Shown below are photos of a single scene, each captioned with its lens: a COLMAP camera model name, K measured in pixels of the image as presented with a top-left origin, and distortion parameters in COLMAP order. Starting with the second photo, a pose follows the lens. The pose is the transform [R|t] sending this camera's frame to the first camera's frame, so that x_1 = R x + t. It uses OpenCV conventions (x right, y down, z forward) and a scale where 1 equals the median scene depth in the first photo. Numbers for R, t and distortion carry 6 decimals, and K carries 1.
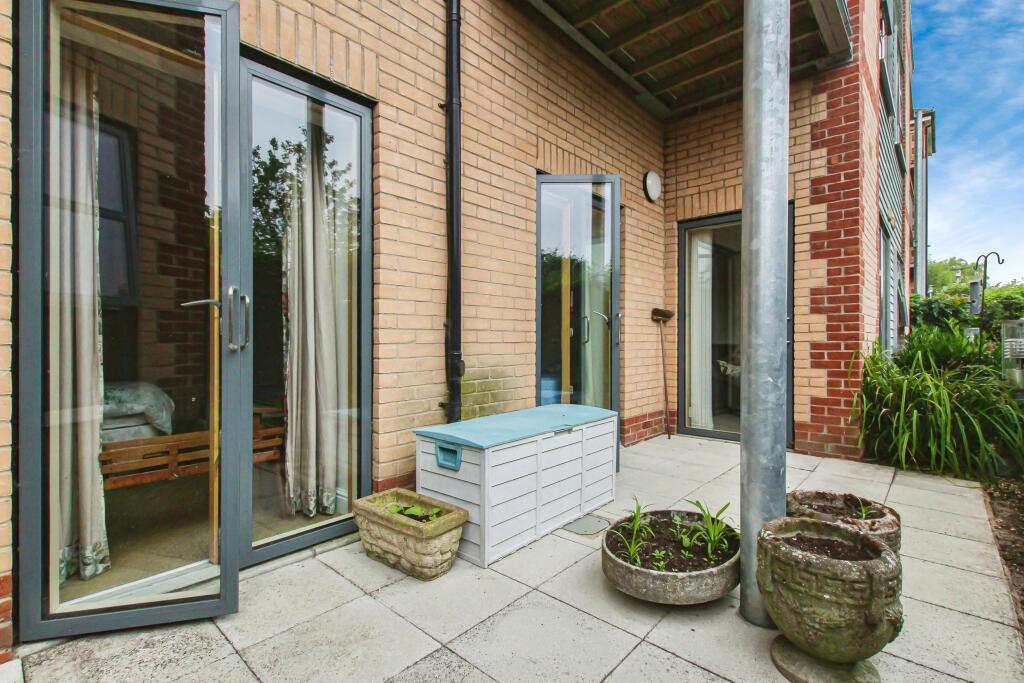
lens RADIAL K [[467.4, 0, 508.1], [0, 467.4, 343.1], [0, 0, 1]] dist [-0.011971, -0.000297]
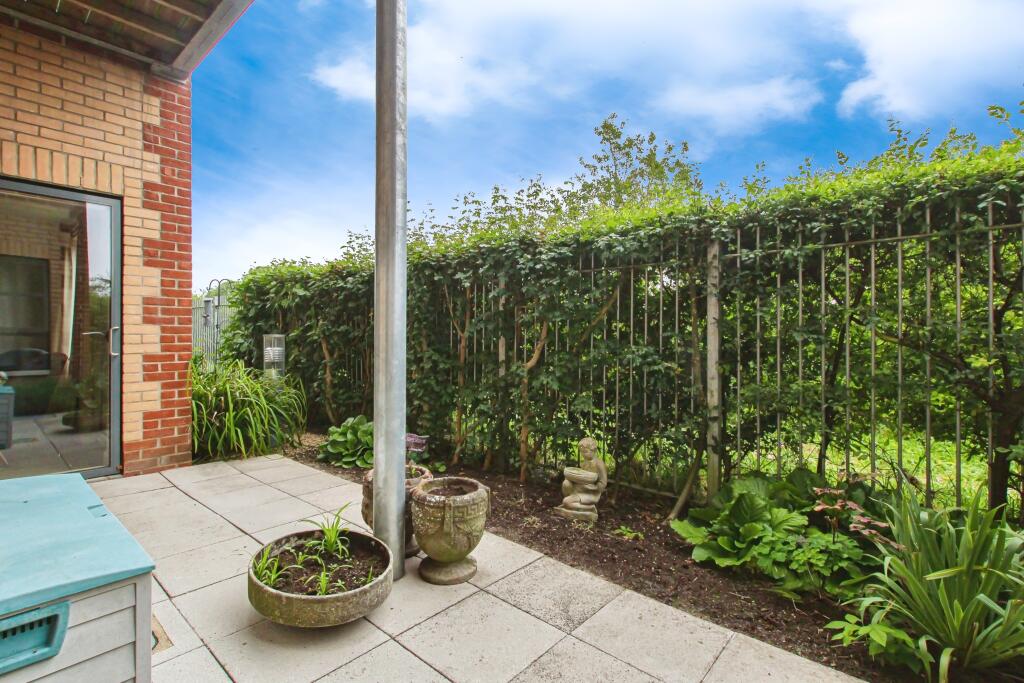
lens RADIAL K [[467.4, 0, 510.3], [0, 467.4, 341.0], [0, 0, 1]] dist [-0.011971, -0.000297]
pose [[-0.029168, 0.000956, 0.999574, -0.316912], [0.002802, 0.999996, -0.000875, -0.026223], [-0.999571, 0.002775, -0.029171, 0.291571]]
